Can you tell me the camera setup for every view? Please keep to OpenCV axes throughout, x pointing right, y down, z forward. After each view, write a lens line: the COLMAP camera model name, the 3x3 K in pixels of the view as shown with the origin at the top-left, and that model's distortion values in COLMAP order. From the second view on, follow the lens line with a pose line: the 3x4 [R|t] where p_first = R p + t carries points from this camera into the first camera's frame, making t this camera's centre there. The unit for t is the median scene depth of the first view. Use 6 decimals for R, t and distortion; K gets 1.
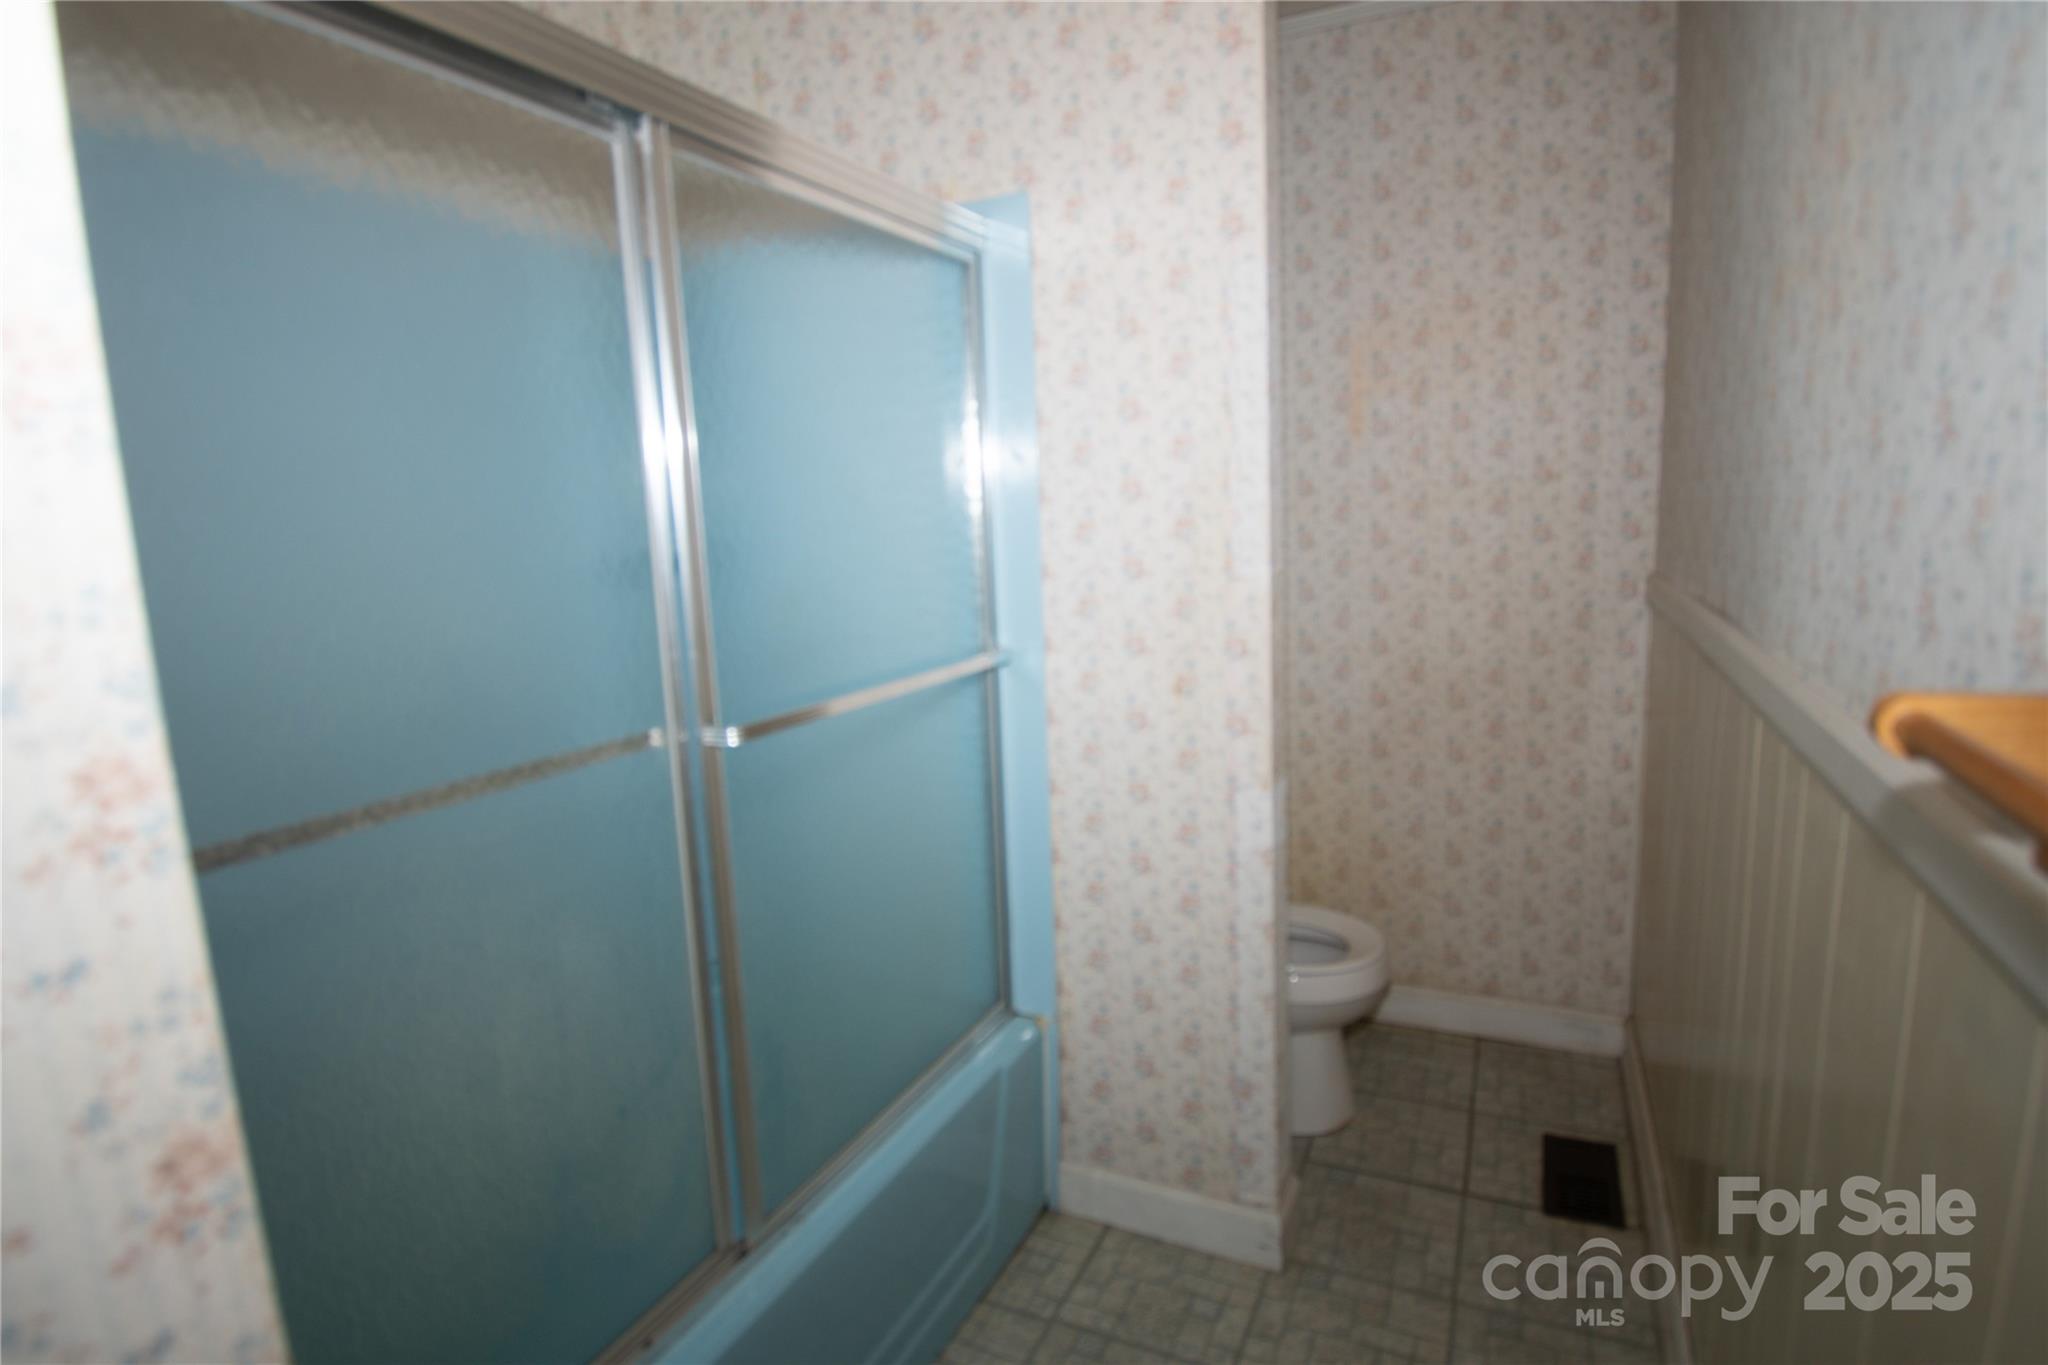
lens RADIAL K [[1065.5, 0, 1018.6], [0, 1065.5, 684.3], [0, 0, 1]] dist [0.009584, -0.022998]
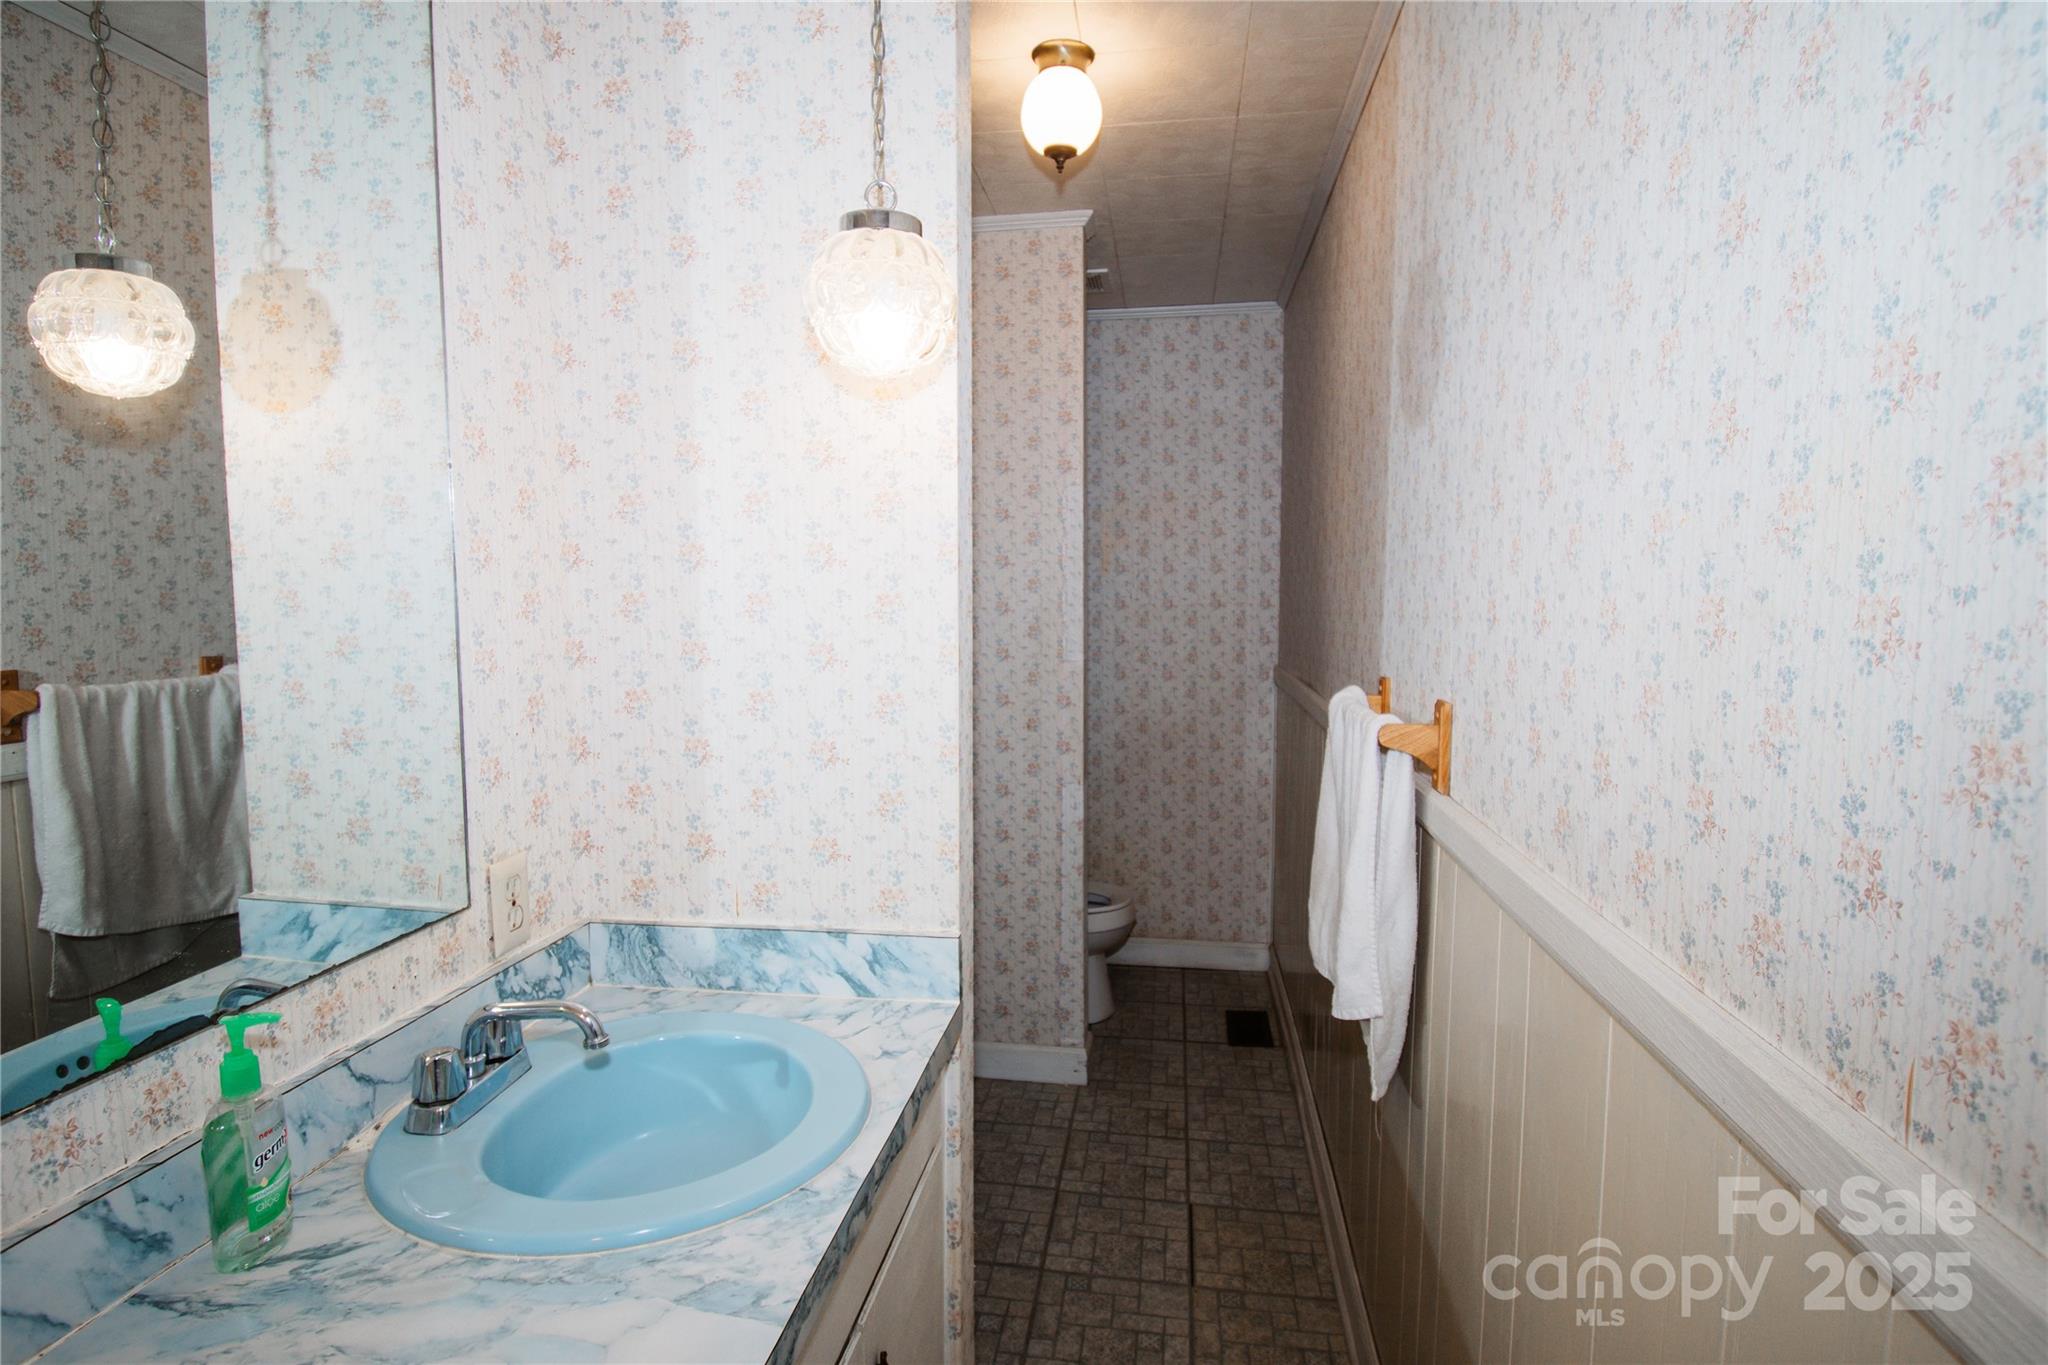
lens RADIAL K [[1065.5, 0, 1026.4], [0, 1065.5, 682.3], [0, 0, 1]] dist [0.009584, -0.022998]
pose [[0.954331, 0.018449, 0.298180, -0.274593], [0.006526, 0.996566, -0.082547, 0.057119], [-0.298679, 0.080723, 0.950934, -0.464077]]
